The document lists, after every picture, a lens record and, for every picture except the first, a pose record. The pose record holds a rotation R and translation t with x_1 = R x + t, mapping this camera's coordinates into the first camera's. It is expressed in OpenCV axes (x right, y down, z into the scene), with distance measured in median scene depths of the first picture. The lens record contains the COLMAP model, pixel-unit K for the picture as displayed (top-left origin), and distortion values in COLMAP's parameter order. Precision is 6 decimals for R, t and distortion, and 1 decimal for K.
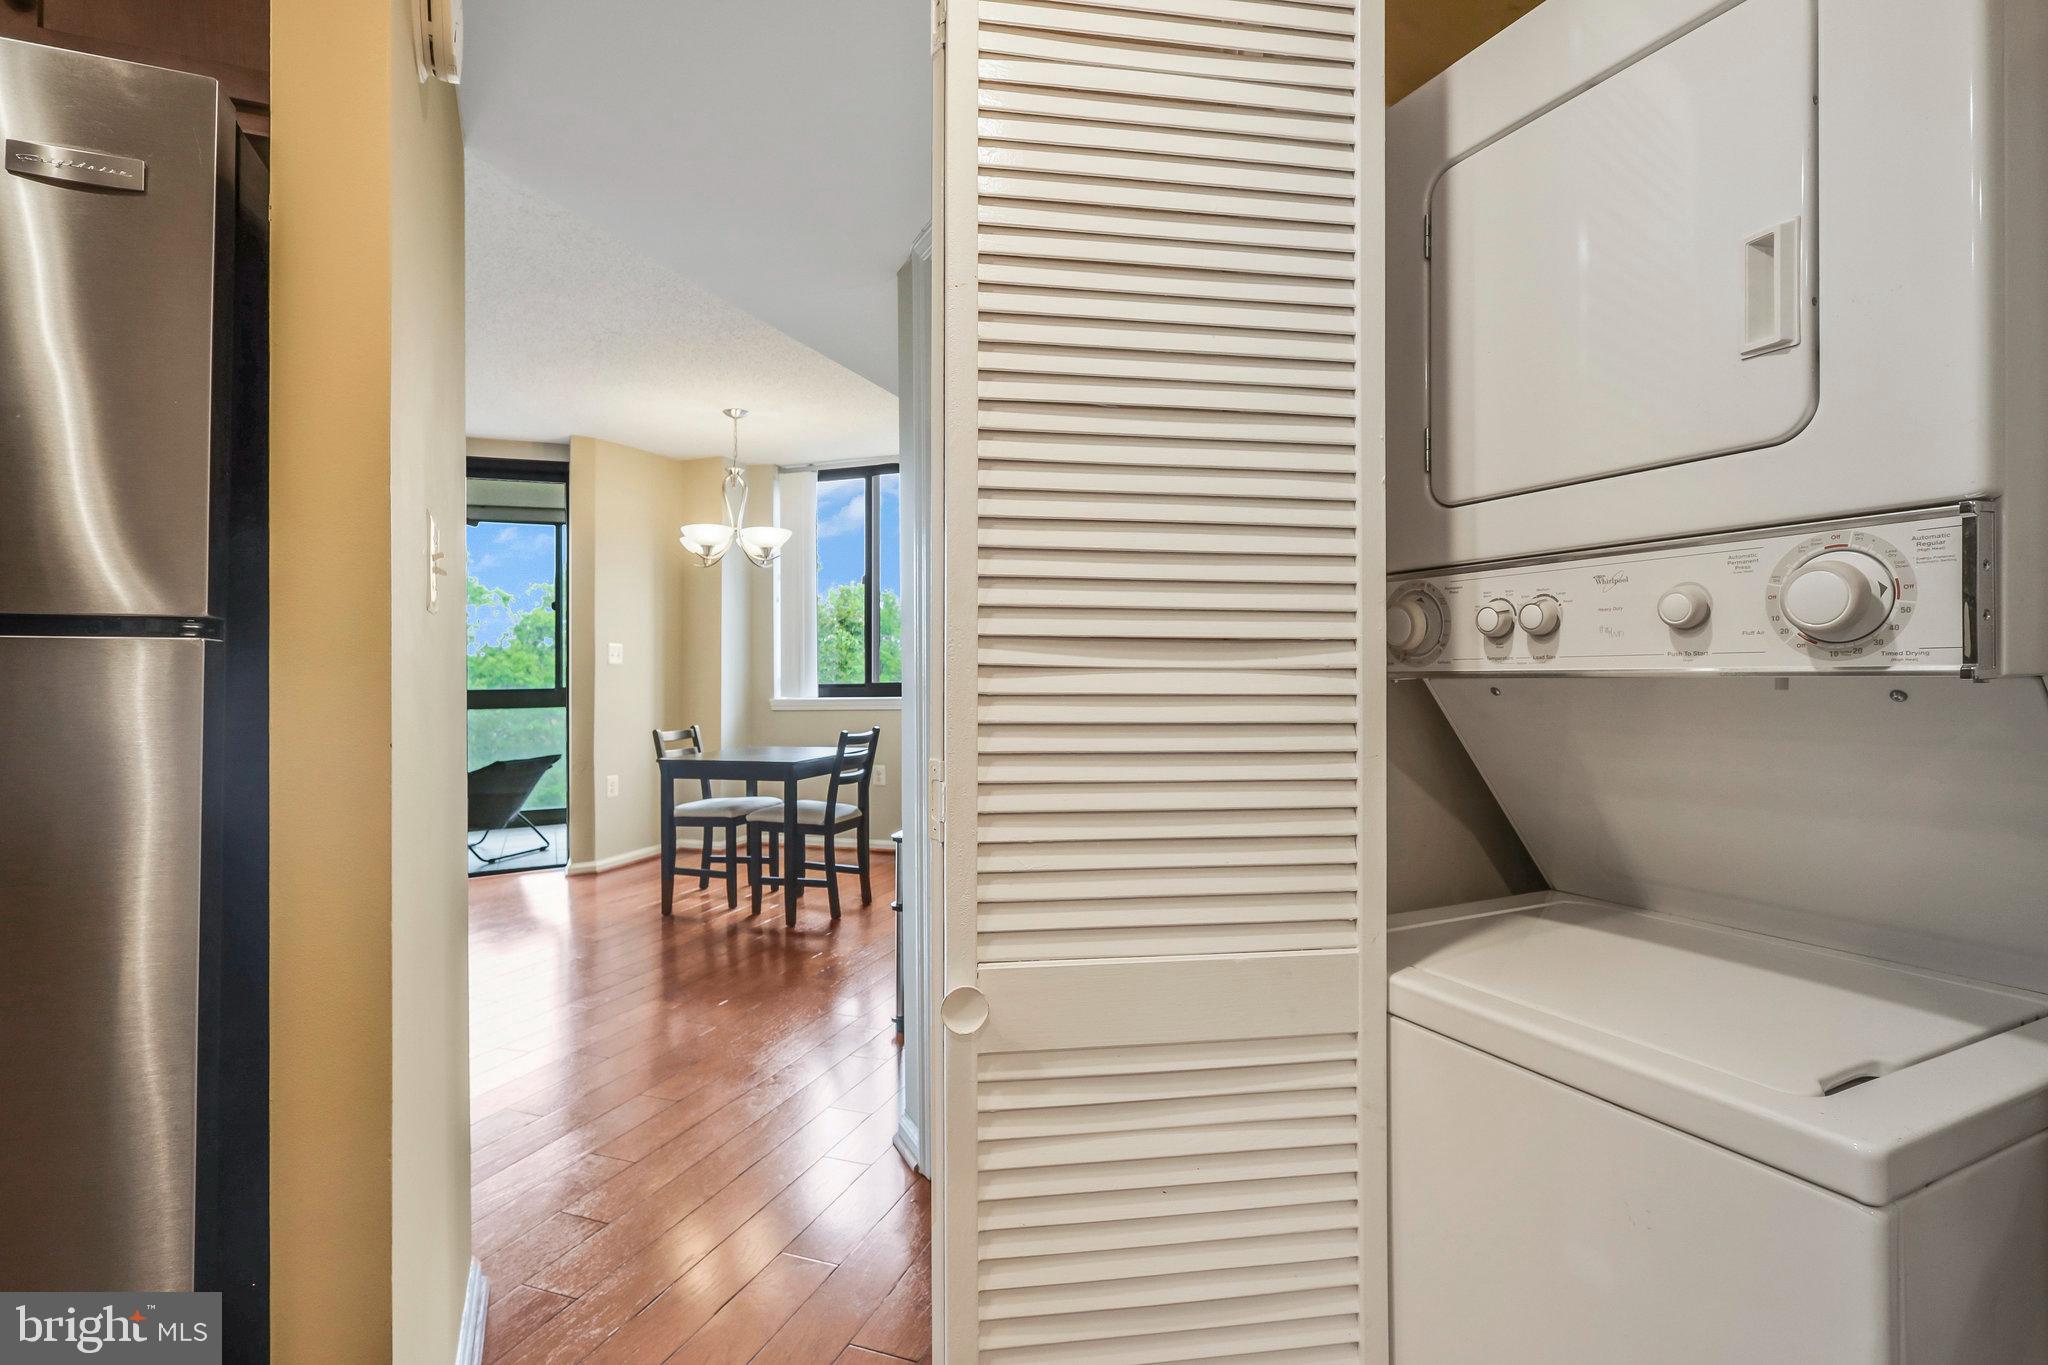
lens RADIAL K [[972.9, 0, 1017.7], [0, 972.9, 671.6], [0, 0, 1]] dist [-0.000931, -0.000001]
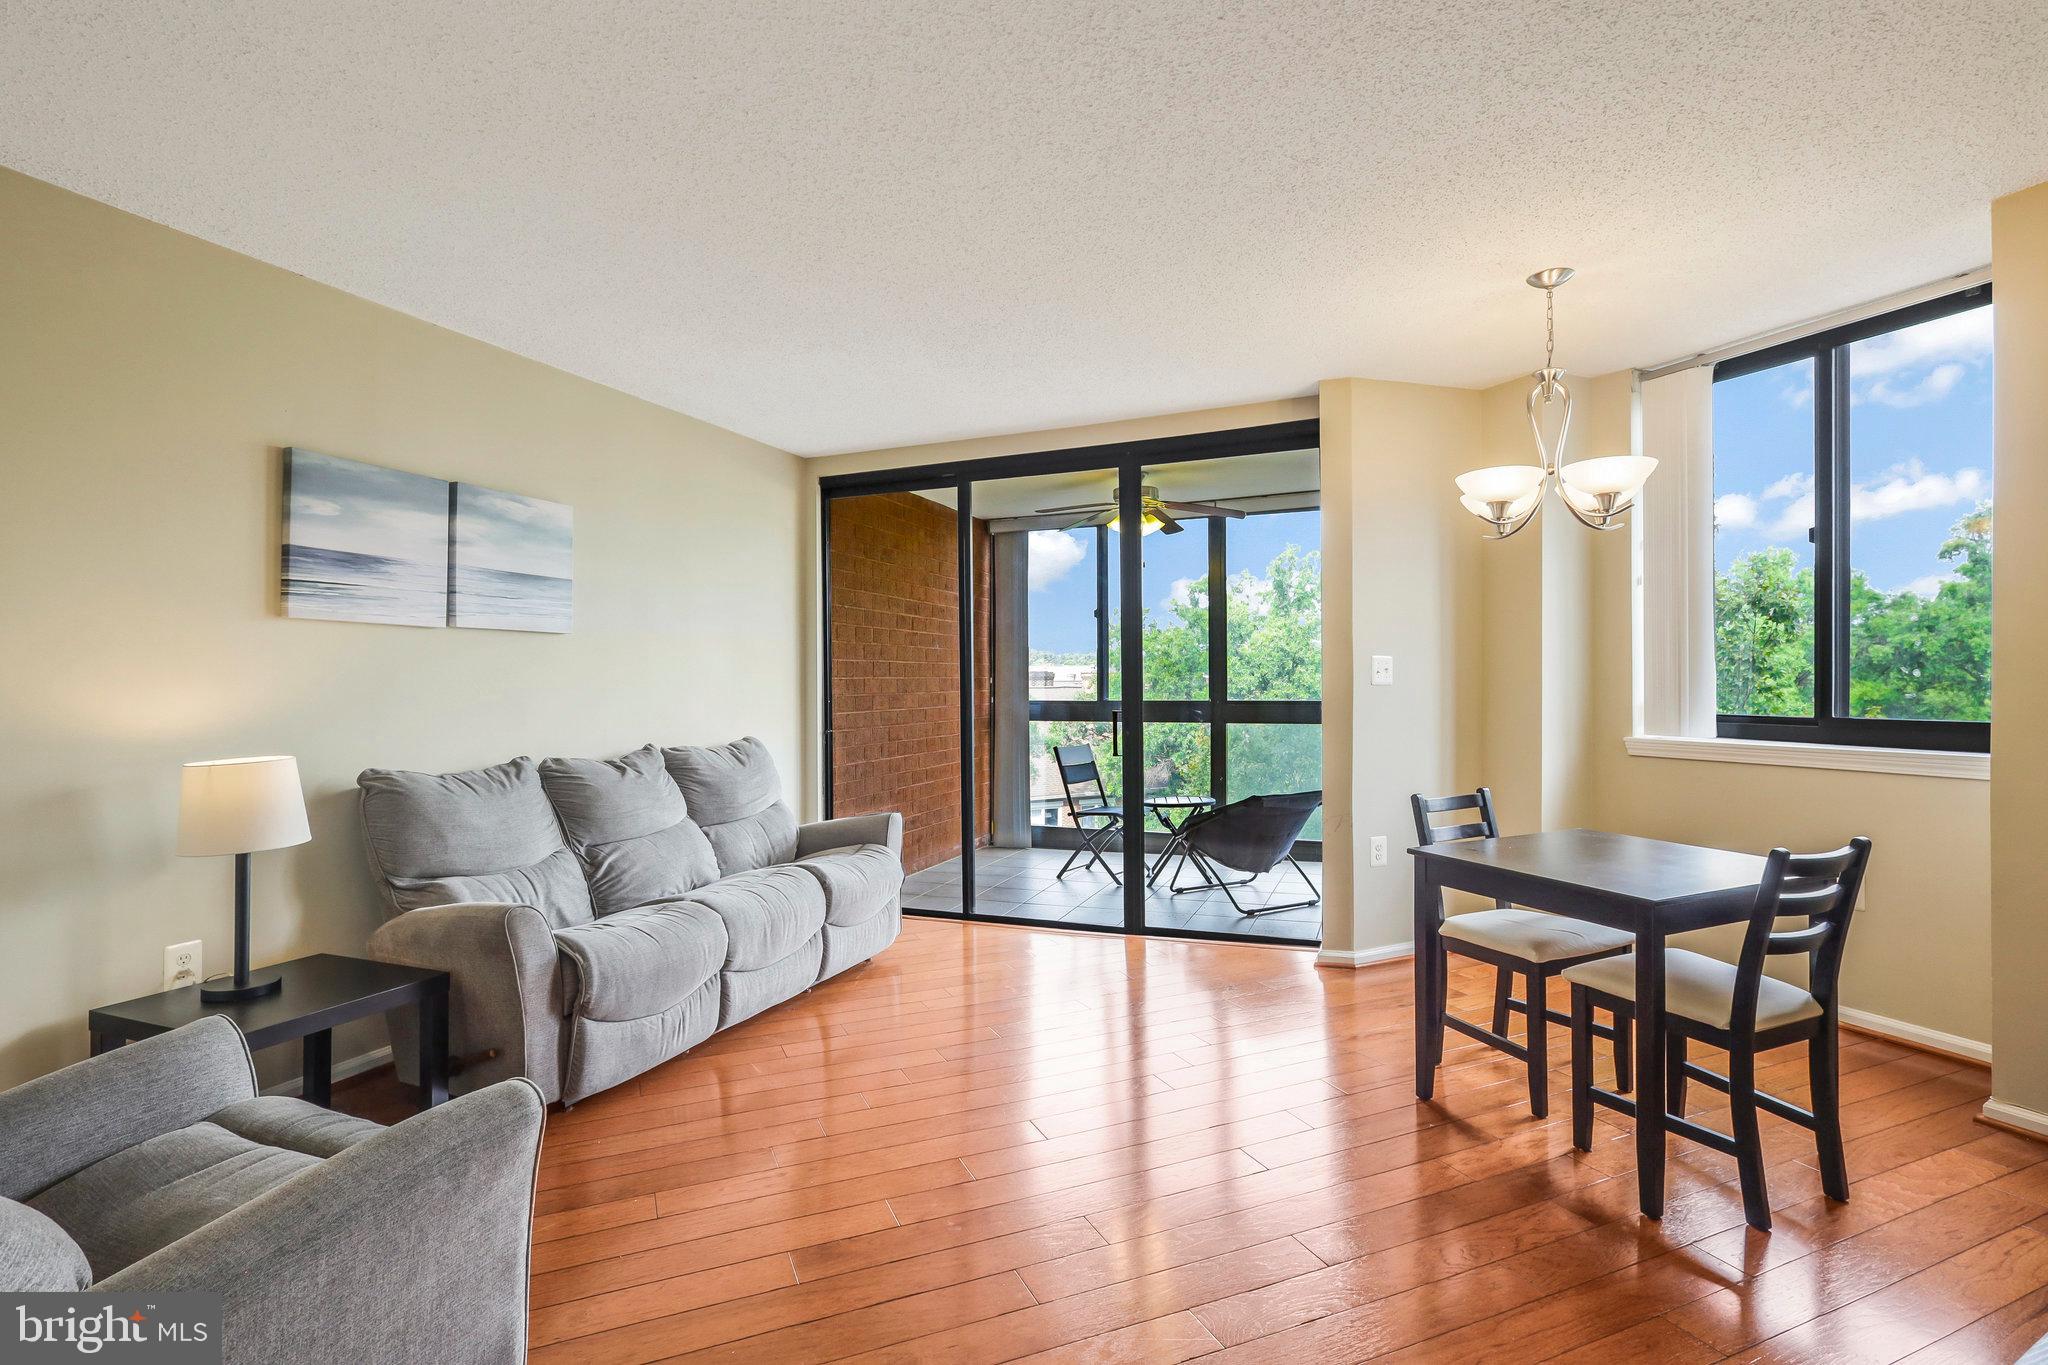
lens RADIAL K [[955.6, 0, 1033.3], [0, 955.6, 675.8], [0, 0, 1]] dist [-0.003217, -0.000440]
pose [[0.680812, 0.002372, -0.732454, -0.073270], [0.010312, 0.999865, 0.012823, -0.028984], [0.732385, -0.016283, 0.680696, 0.356174]]
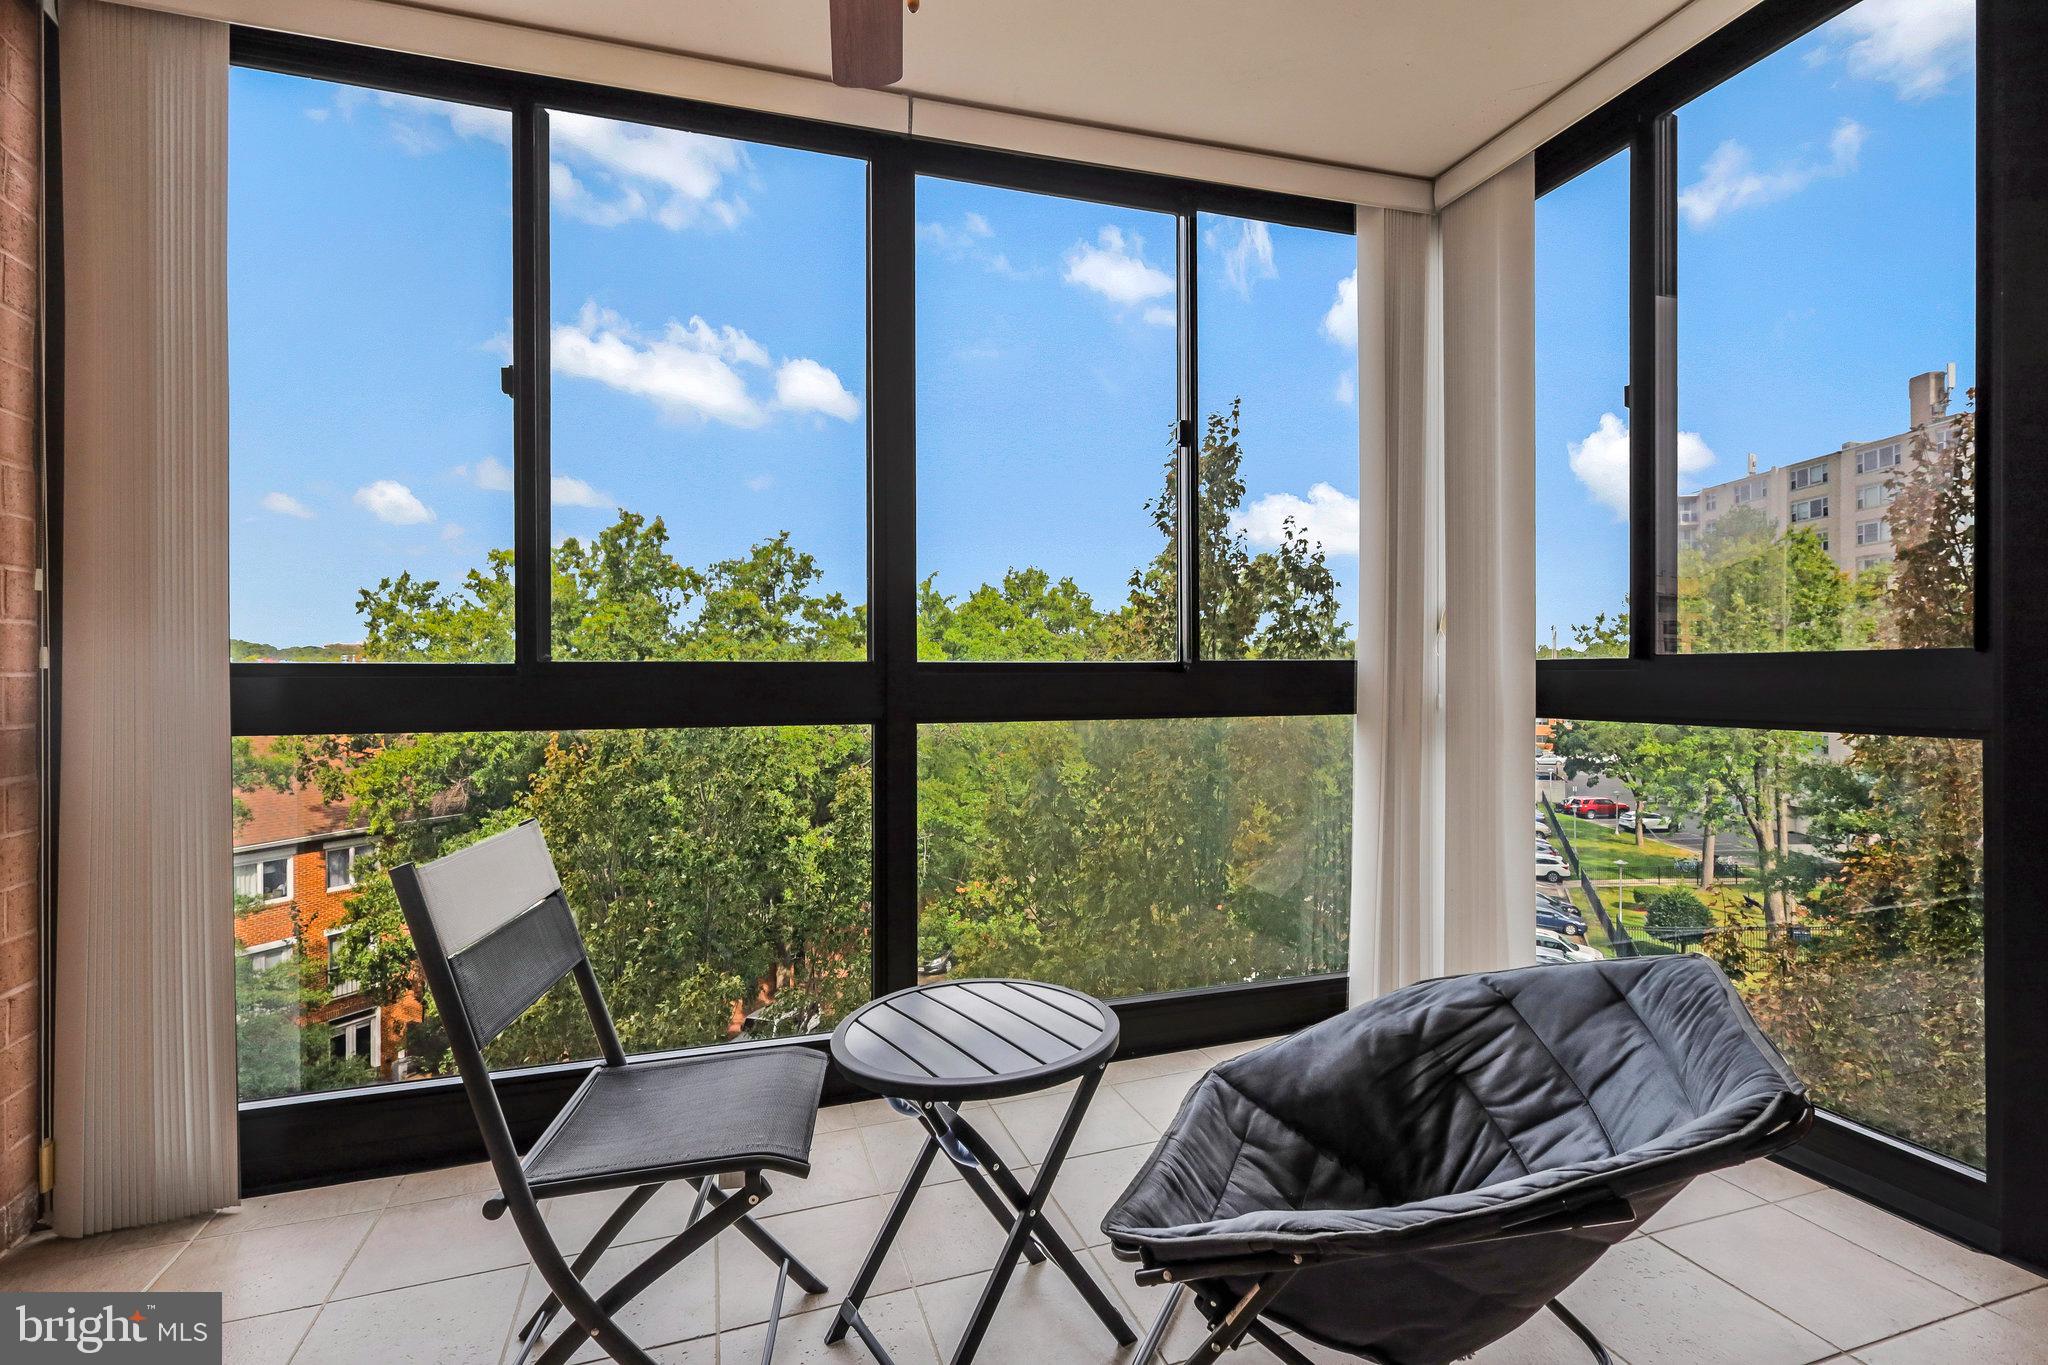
lens RADIAL K [[955.6, 0, 1033.3], [0, 955.6, 675.8], [0, 0, 1]] dist [-0.003217, -0.000440]
pose [[0.992196, 0.009386, -0.124336, -0.744466], [-0.008059, 0.999905, 0.011175, 0.026847], [0.124429, -0.010085, 0.992177, 0.975462]]
